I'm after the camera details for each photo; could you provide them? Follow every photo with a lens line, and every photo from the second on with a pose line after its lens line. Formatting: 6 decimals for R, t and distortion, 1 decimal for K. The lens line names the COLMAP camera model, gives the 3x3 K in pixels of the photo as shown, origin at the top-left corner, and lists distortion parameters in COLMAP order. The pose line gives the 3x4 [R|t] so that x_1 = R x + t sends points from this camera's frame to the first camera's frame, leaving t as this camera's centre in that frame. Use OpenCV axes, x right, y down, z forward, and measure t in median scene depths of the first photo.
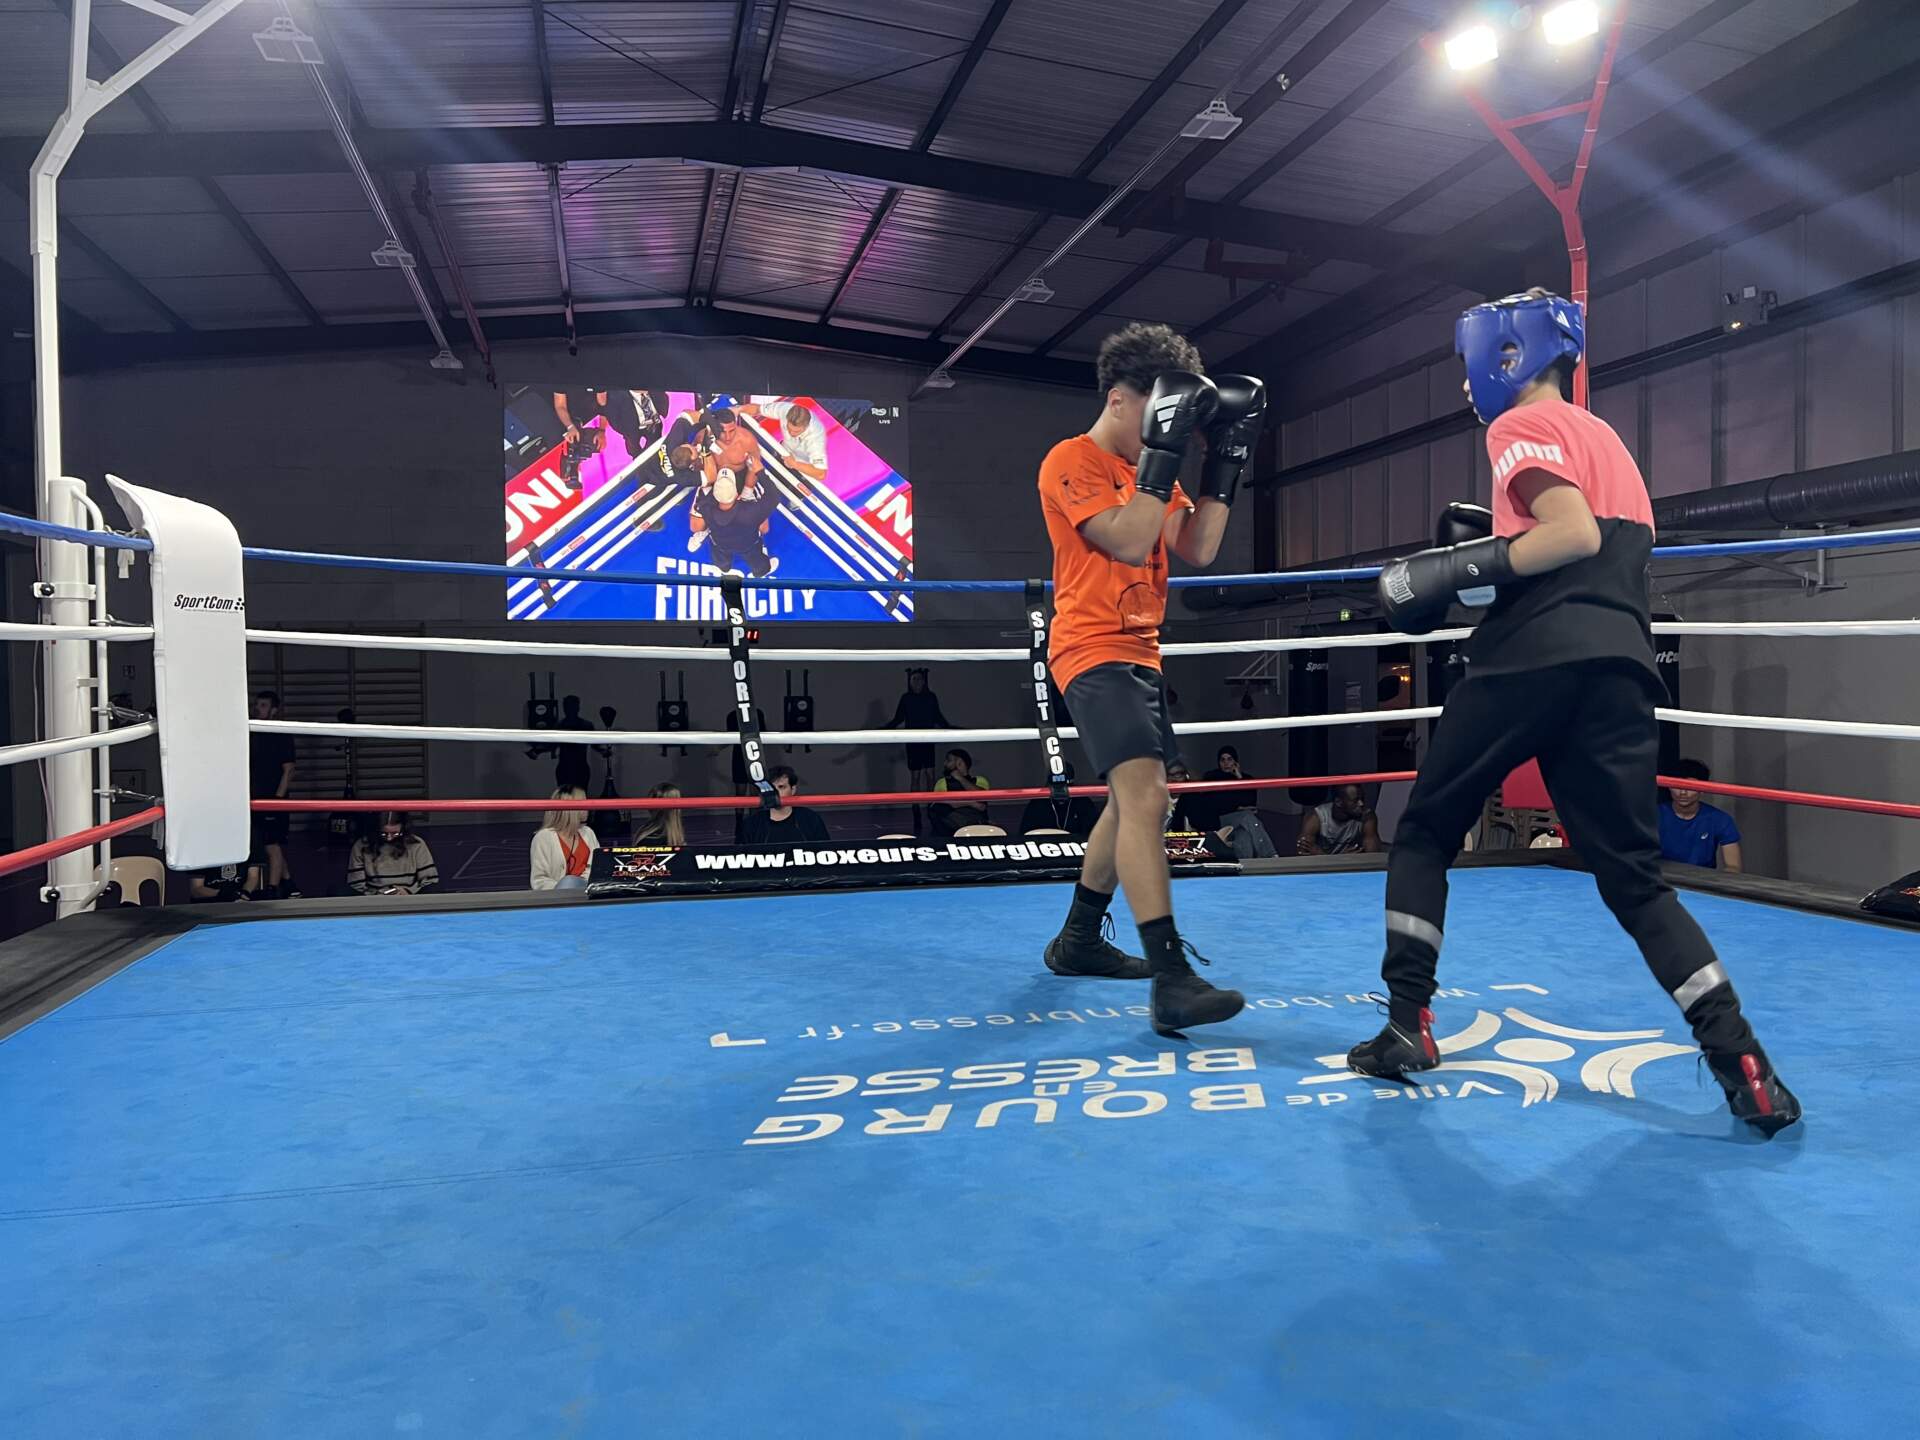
lens RADIAL K [[1439.2, 0, 945.1], [0, 1439.2, 726.4], [0, 0, 1]] dist [0.050582, -0.053042]
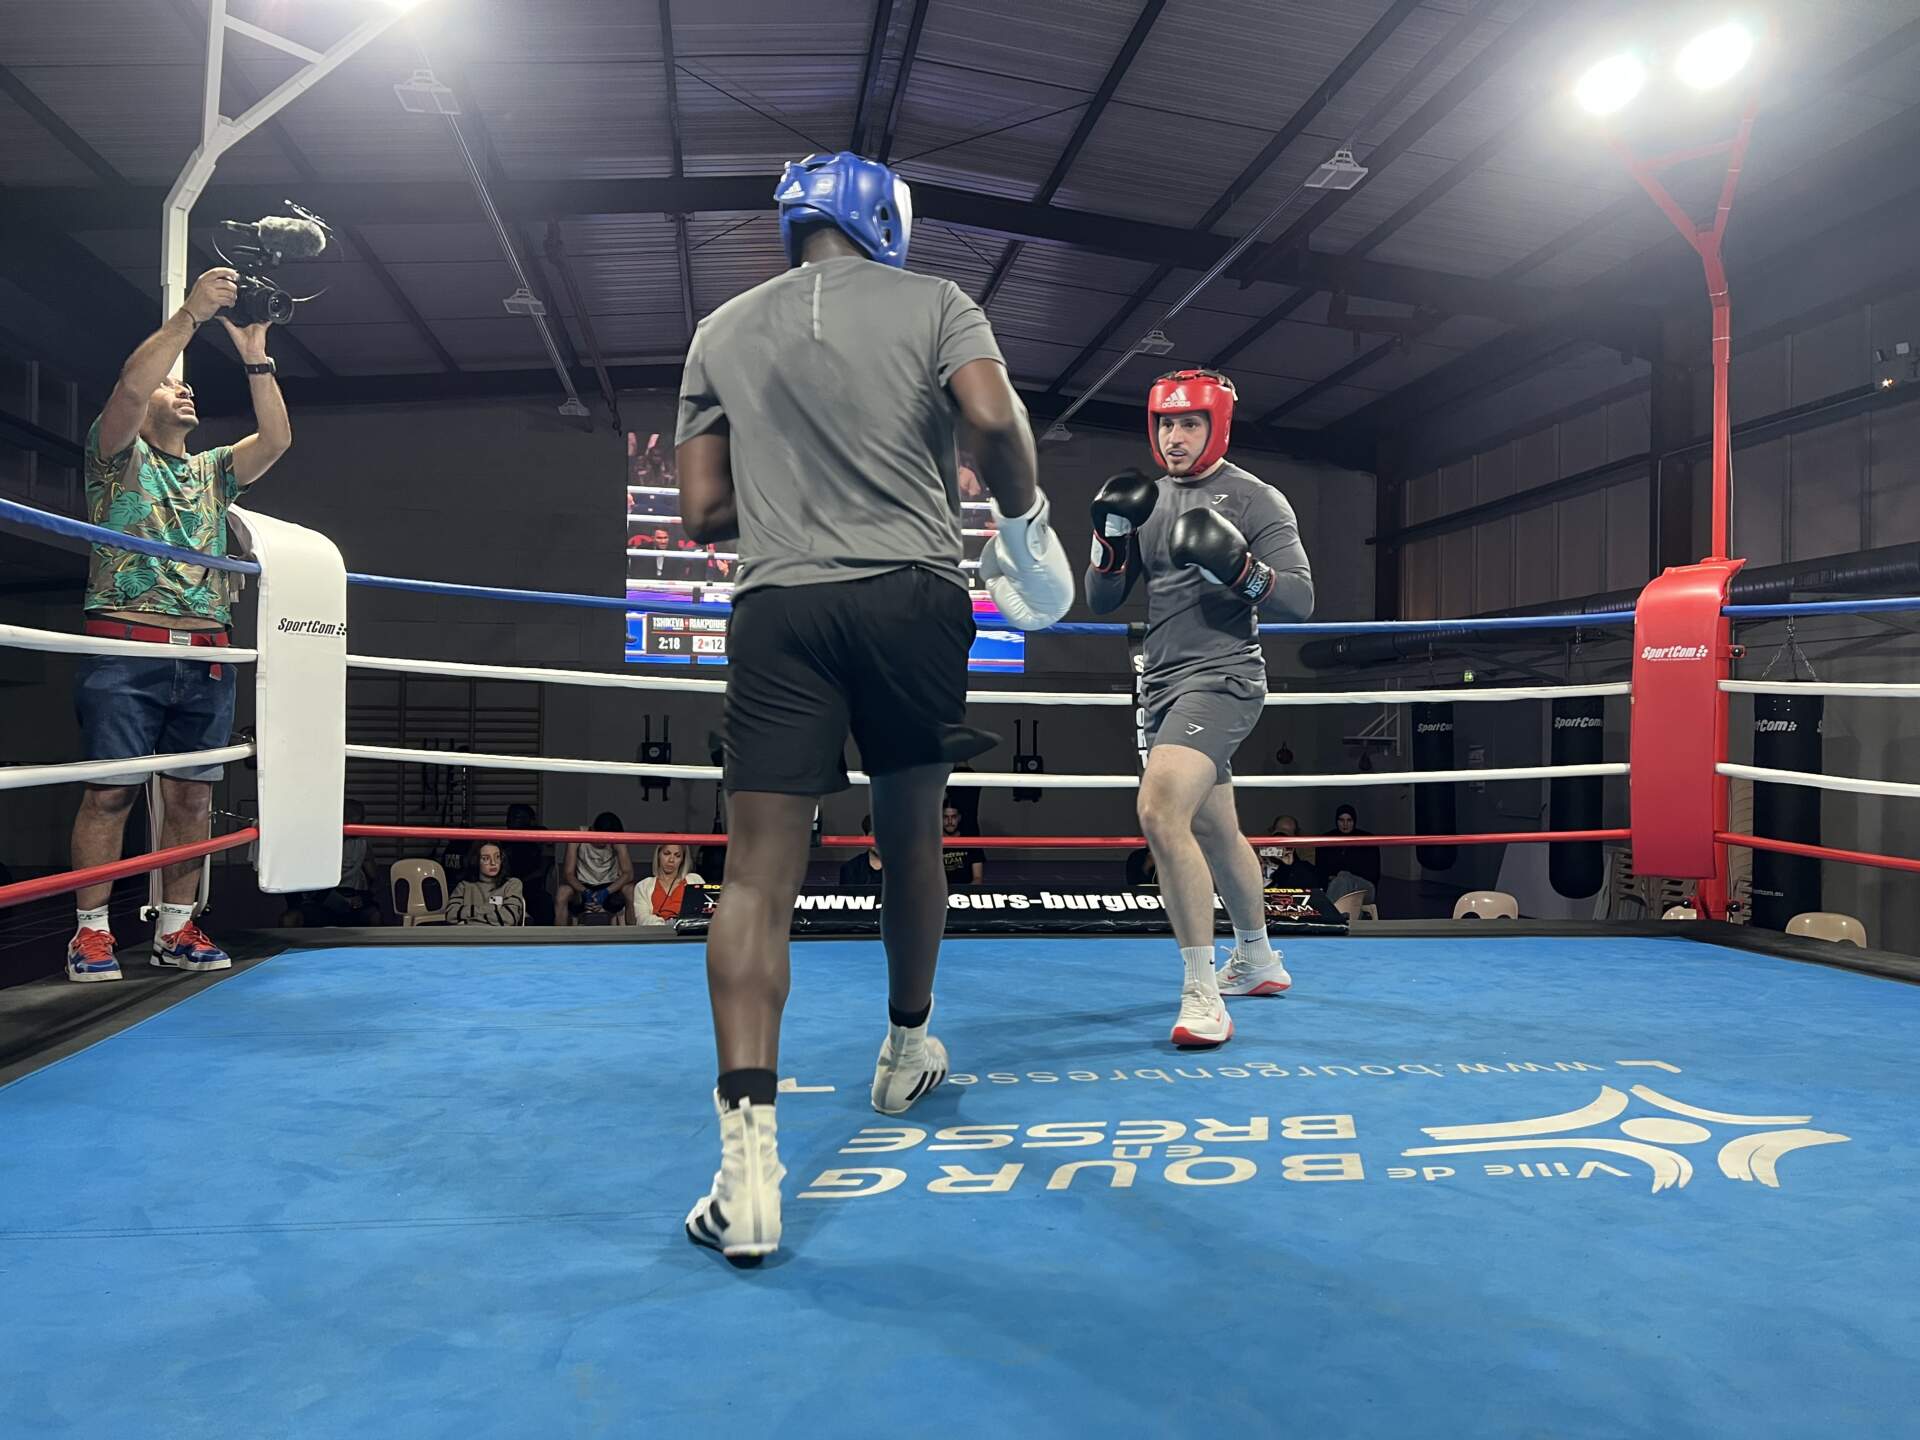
lens RADIAL K [[1439.2, 0, 968.2], [0, 1439.2, 730.2], [0, 0, 1]] dist [0.050582, -0.053042]
pose [[0.997684, 0.025343, -0.063116, 0.009121], [-0.027559, 0.999025, -0.034489, 0.006412], [0.062181, 0.036149, 0.997410, 0.023223]]
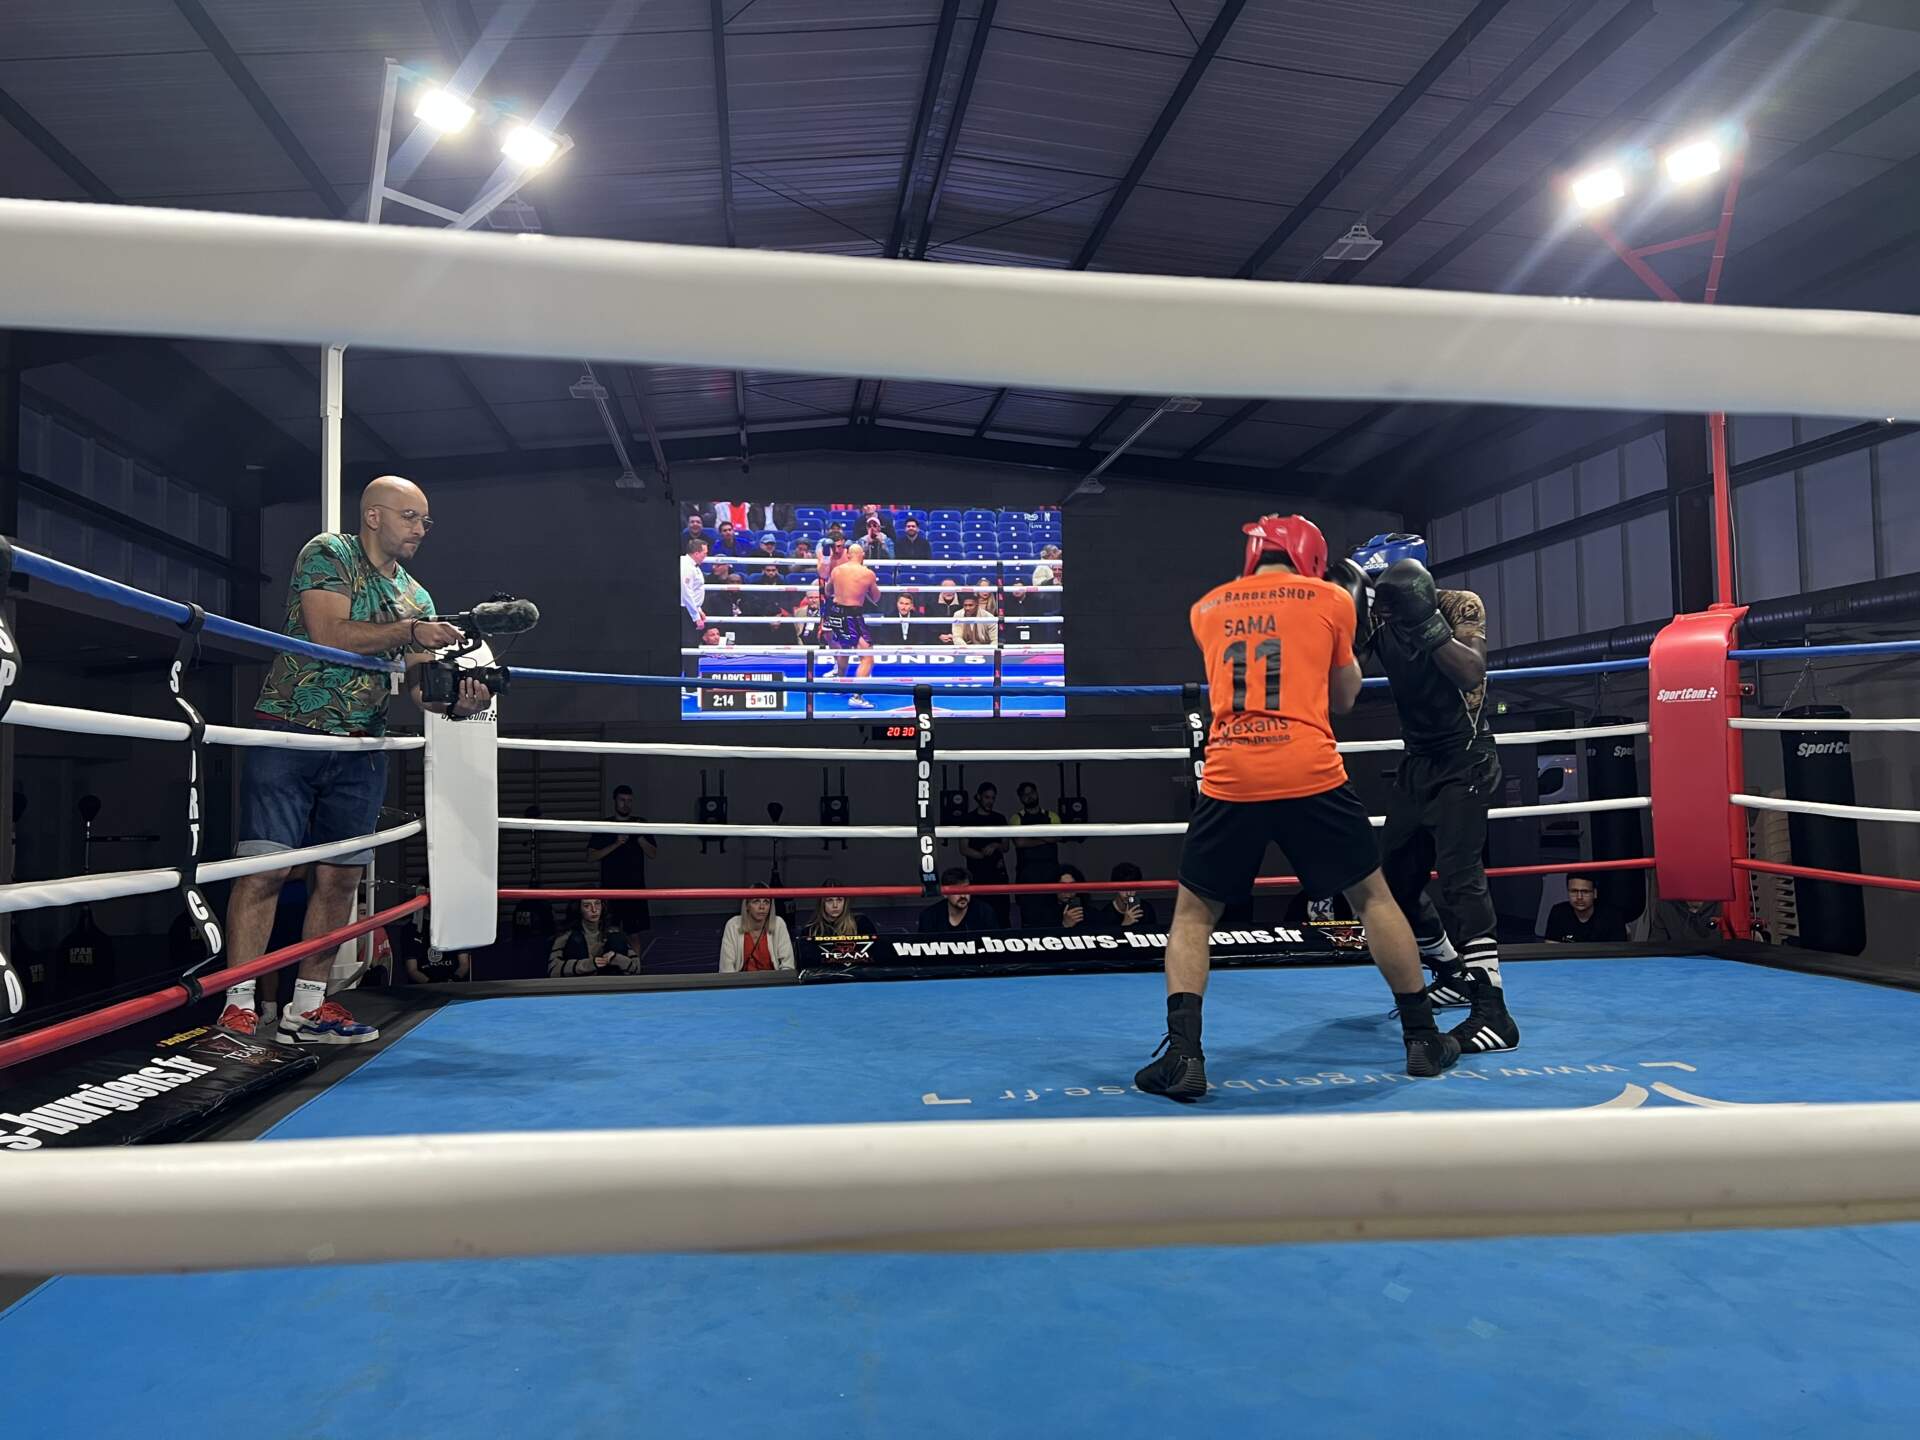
lens RADIAL K [[1439.2, 0, 964.9], [0, 1439.2, 713.6], [0, 0, 1]] dist [0.050582, -0.053042]
pose [[0.996100, -0.009864, -0.087676, -0.013986], [0.003315, 0.997214, -0.074523, -0.000034], [0.088167, 0.073941, 0.993358, -0.075920]]
